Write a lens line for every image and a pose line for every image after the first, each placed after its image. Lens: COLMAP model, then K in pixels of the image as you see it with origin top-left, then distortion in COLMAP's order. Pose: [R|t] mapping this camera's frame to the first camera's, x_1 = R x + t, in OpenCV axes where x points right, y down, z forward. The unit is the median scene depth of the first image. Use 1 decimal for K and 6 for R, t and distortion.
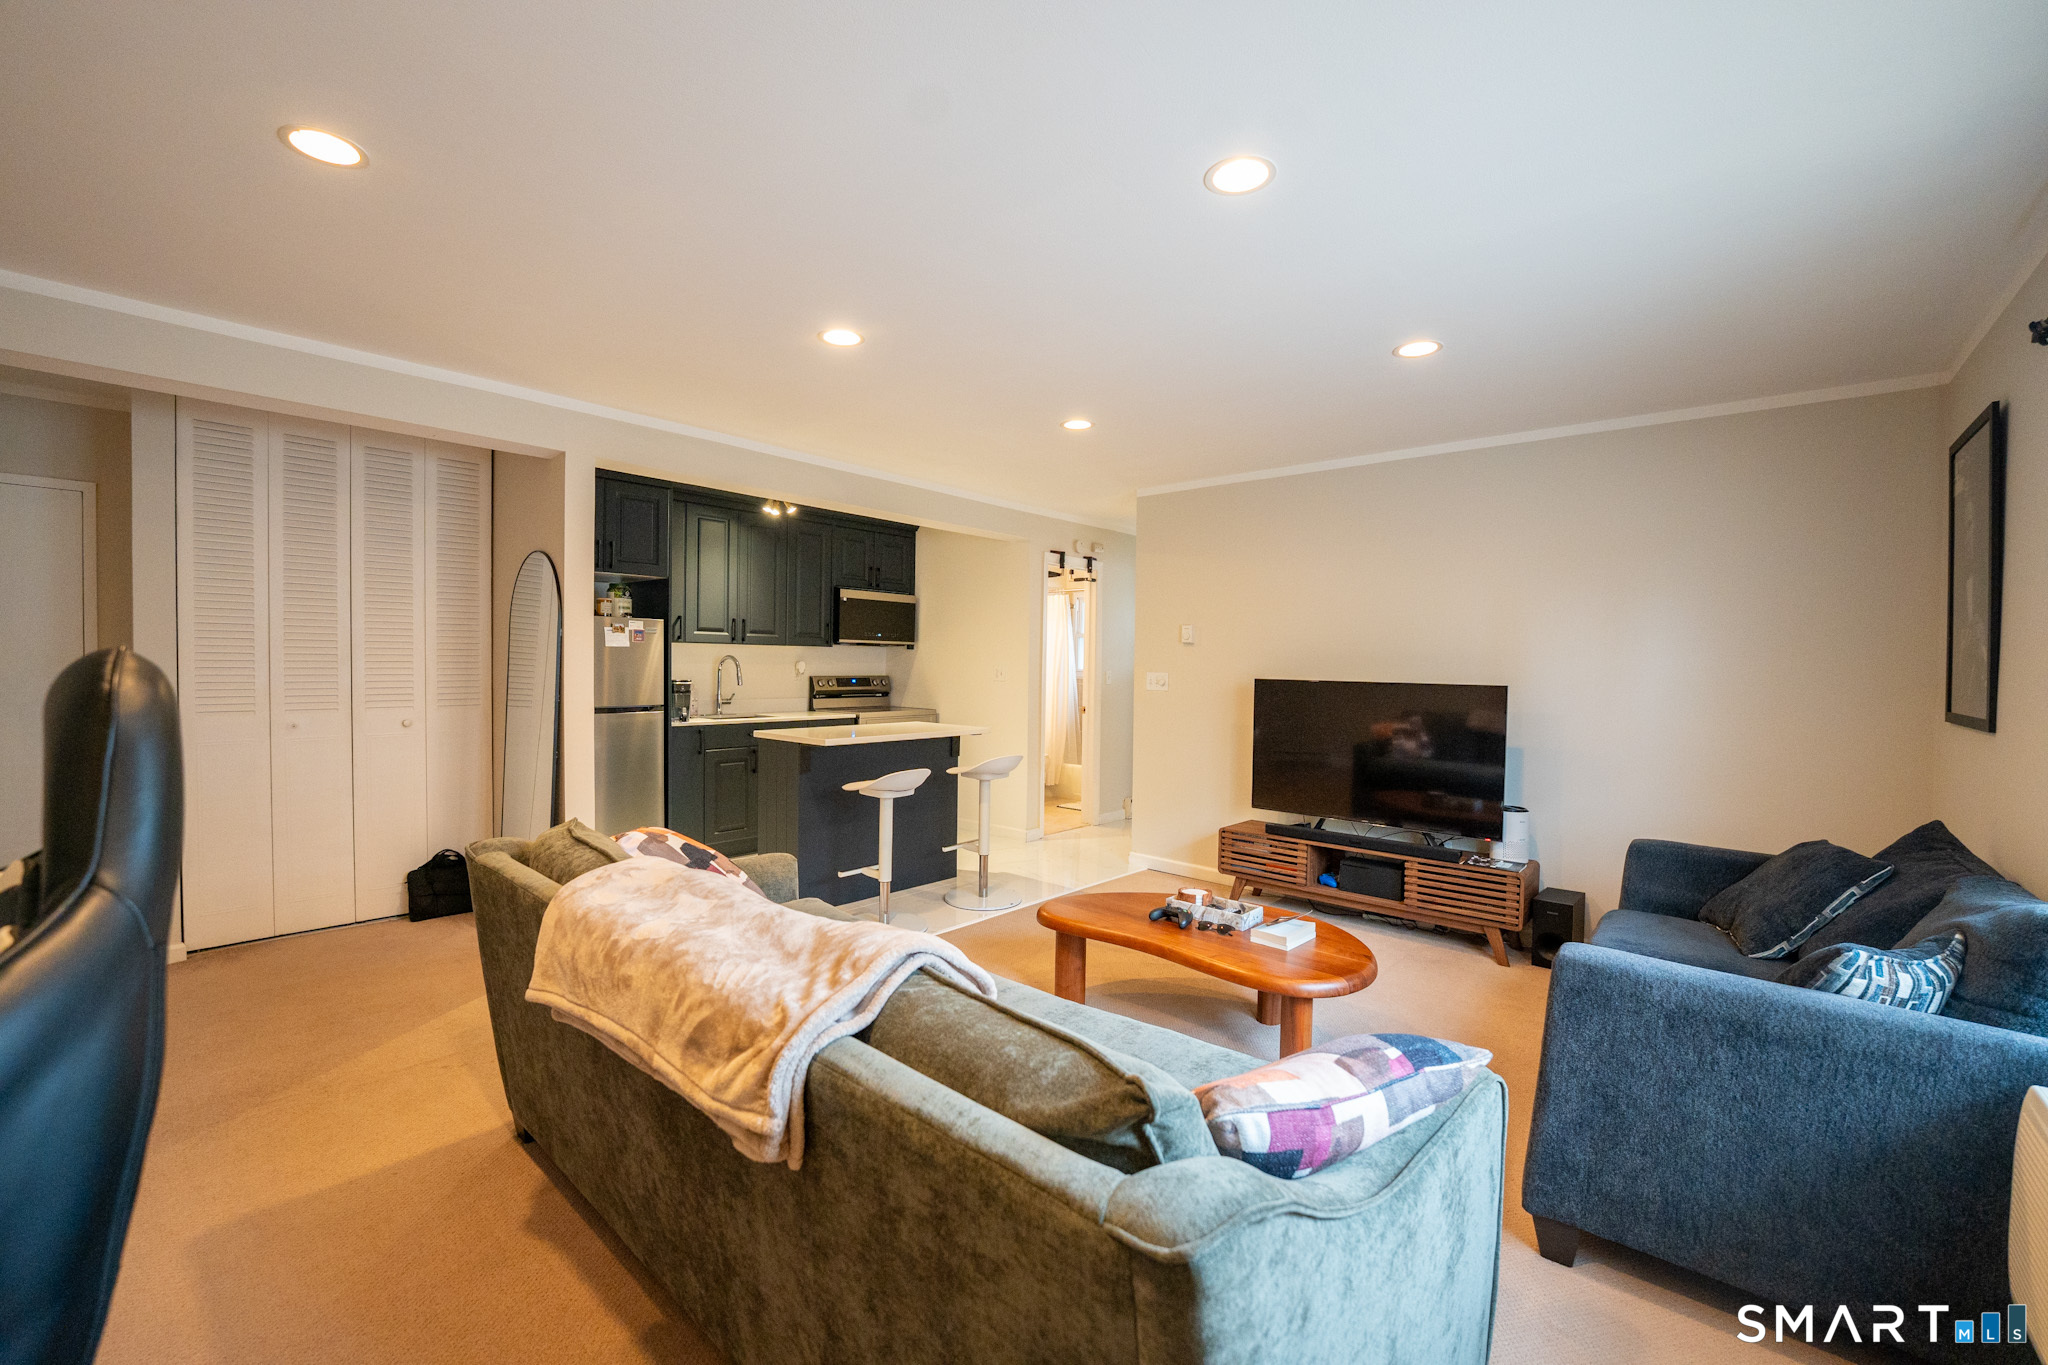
lens RADIAL K [[842.2, 0, 1019.8], [0, 842.2, 683.9], [0, 0, 1]] dist [-0.024530, 0.000445]
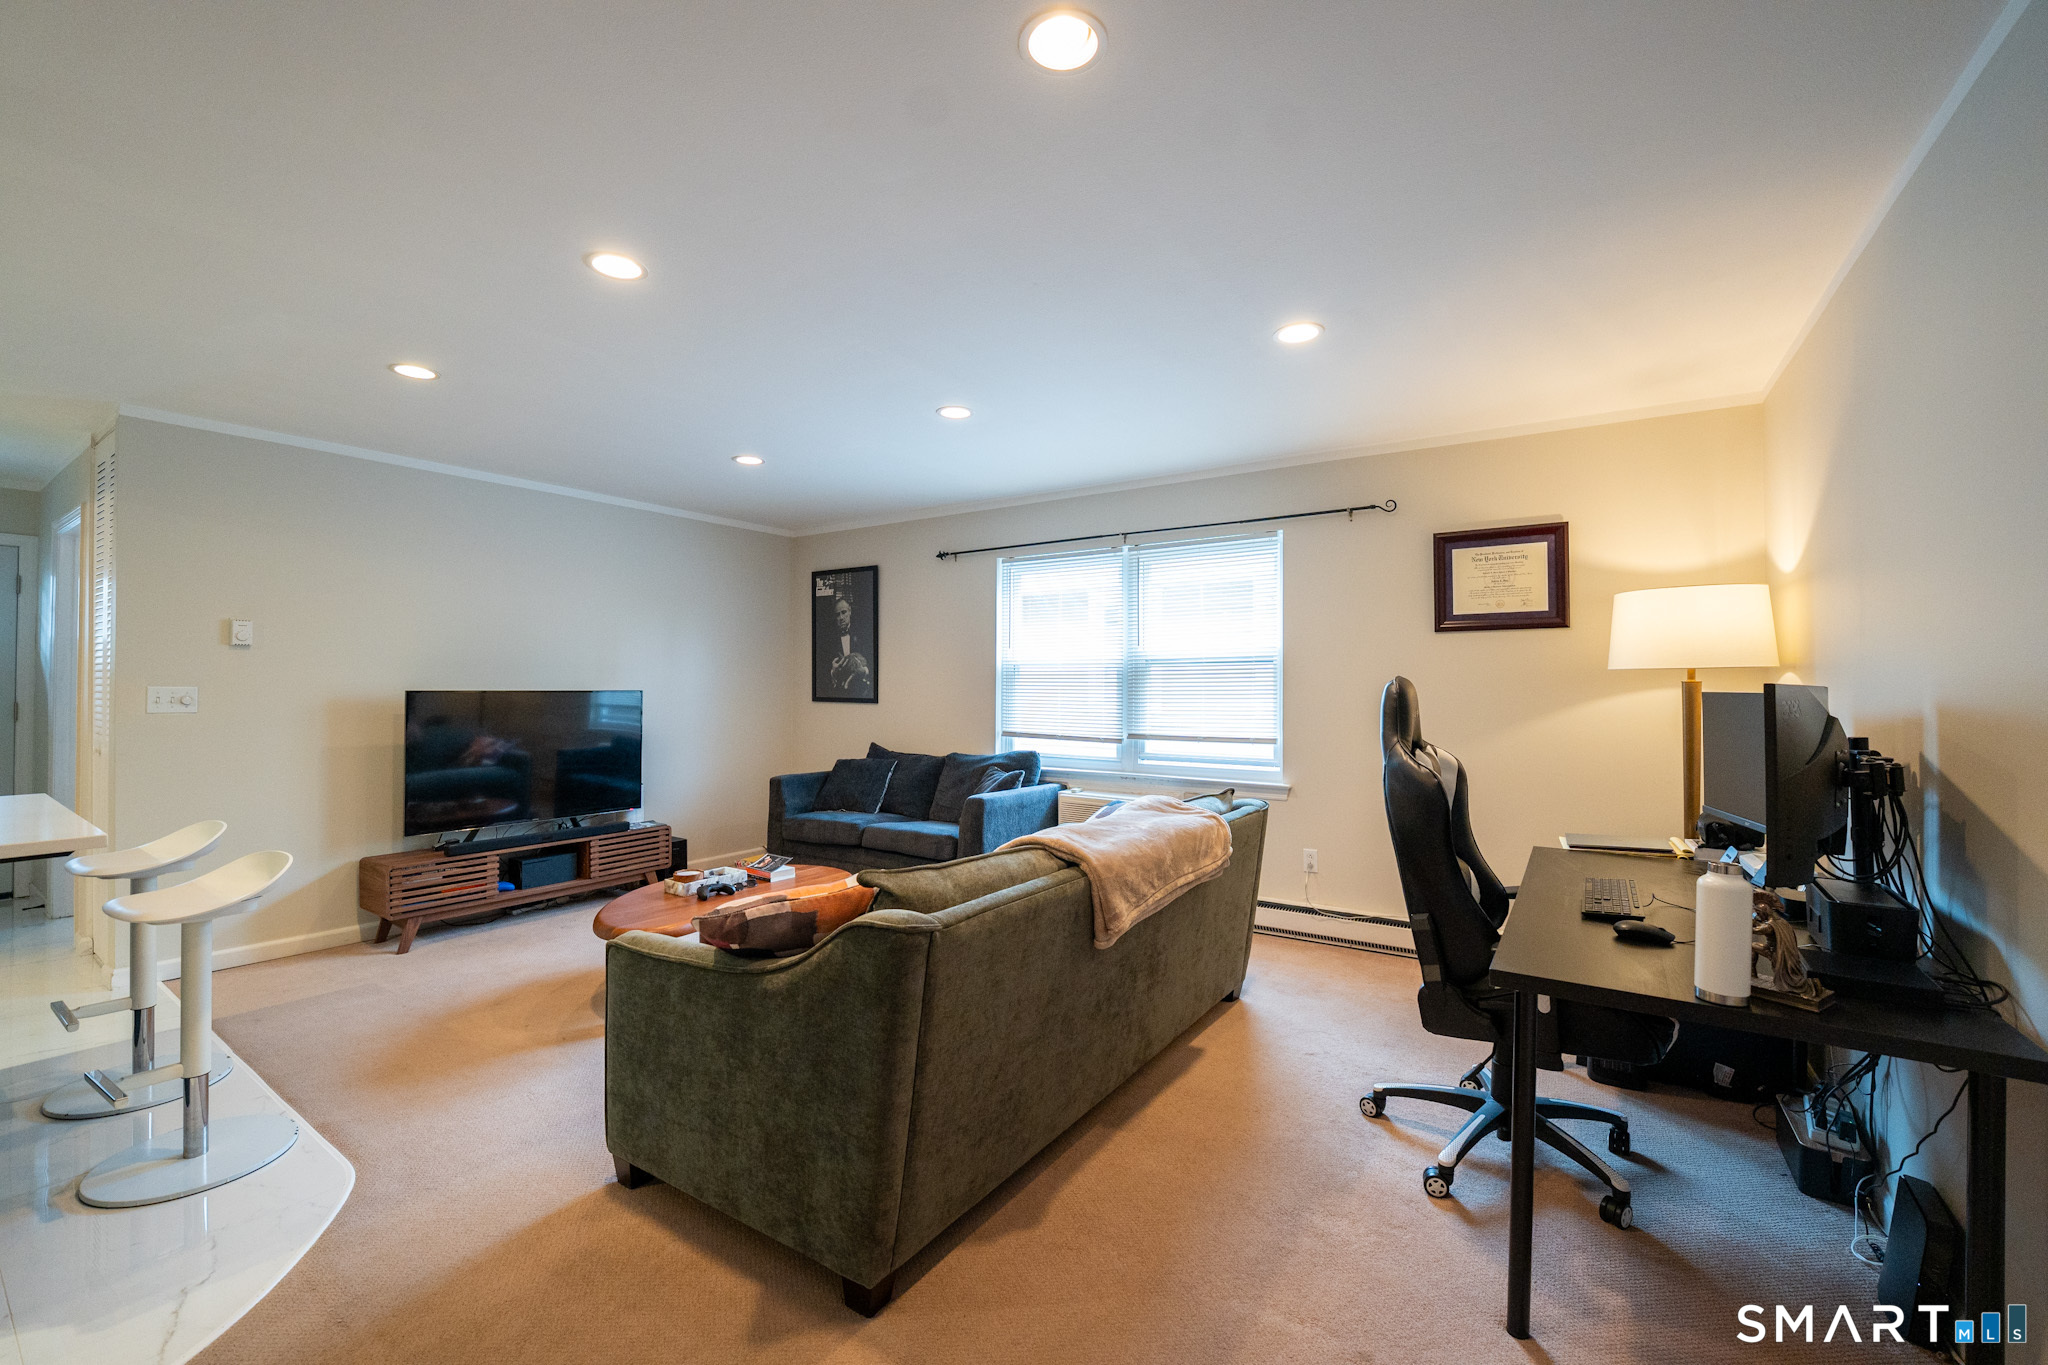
lens RADIAL K [[842.2, 0, 1019.3], [0, 842.2, 682.7], [0, 0, 1]] dist [-0.024530, 0.000445]
pose [[-0.138727, -0.011419, 0.990265, -0.503243], [0.018257, 0.999734, 0.014086, -0.011126], [-0.990162, 0.020034, -0.138482, 0.357134]]
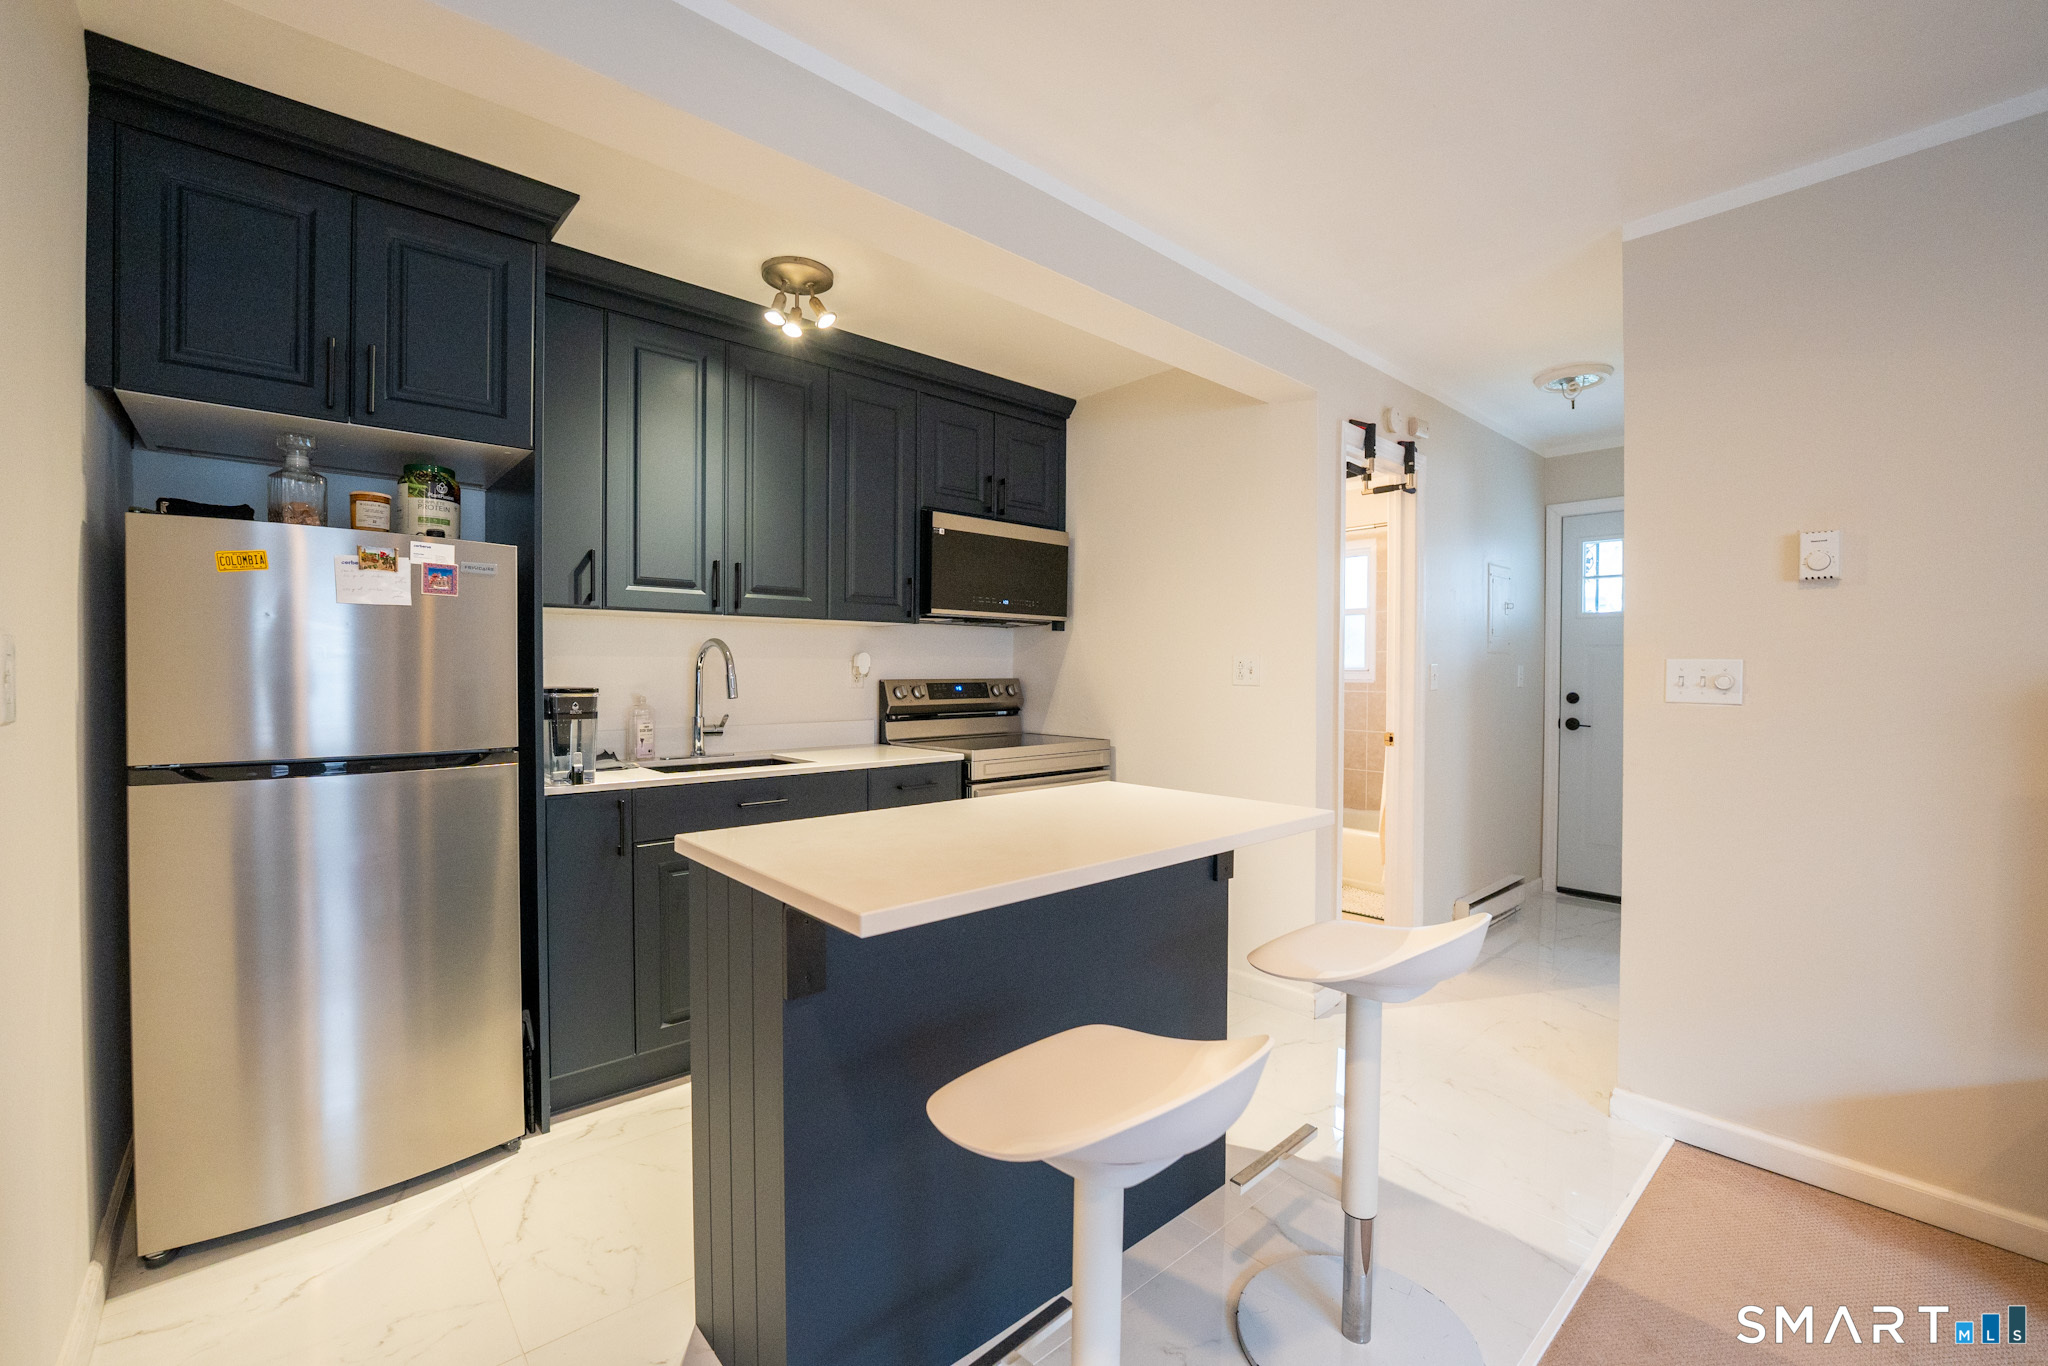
lens RADIAL K [[842.2, 0, 1025.3], [0, 842.2, 673.2], [0, 0, 1]] dist [-0.024530, 0.000445]
pose [[0.993835, -0.012146, -0.110204, -0.099644], [0.009616, 0.999679, -0.023460, -0.000019], [0.110453, 0.022256, 0.993632, 0.488558]]
